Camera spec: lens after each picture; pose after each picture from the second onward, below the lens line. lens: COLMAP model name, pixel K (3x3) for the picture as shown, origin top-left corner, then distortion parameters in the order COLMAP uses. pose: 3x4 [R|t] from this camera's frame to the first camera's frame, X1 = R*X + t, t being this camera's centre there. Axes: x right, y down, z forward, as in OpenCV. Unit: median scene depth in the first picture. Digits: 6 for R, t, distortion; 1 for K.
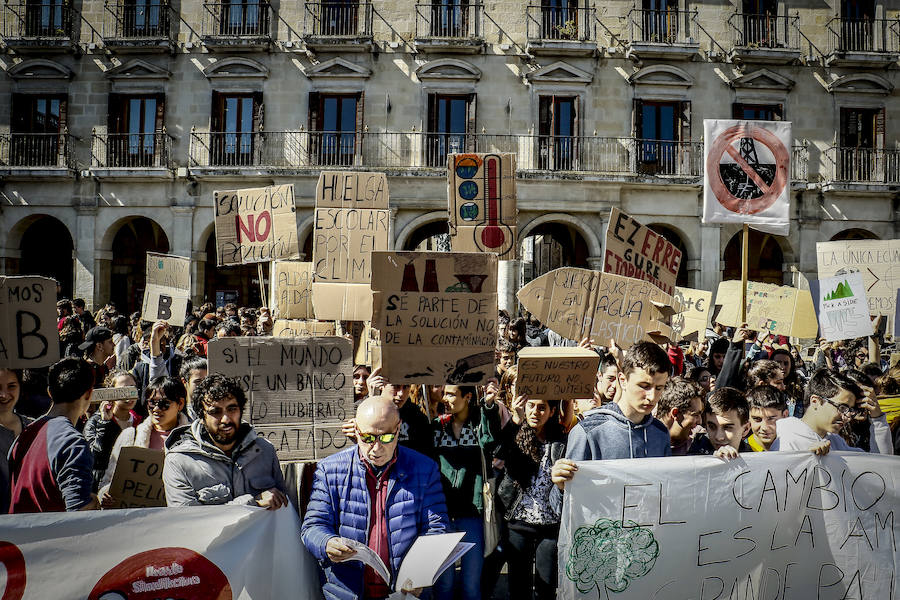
lens RADIAL K [[762.7, 0, 450.0], [0, 762.7, 300.0], [0, 0, 1]] dist [-0.194120, 0.179269]
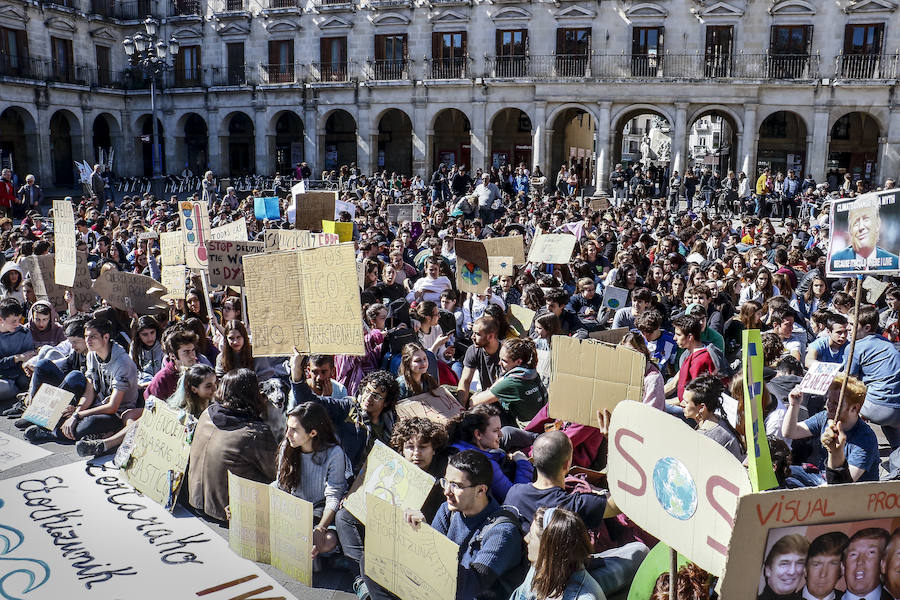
lens RADIAL K [[762.7, 0, 450.0], [0, 762.7, 300.0], [0, 0, 1]] dist [-0.194120, 0.179269]
pose [[0.957501, 0.047183, -0.284546, 0.070576], [0.005490, 0.983369, 0.181534, 0.001495], [0.288379, -0.175382, 0.941318, -0.648675]]
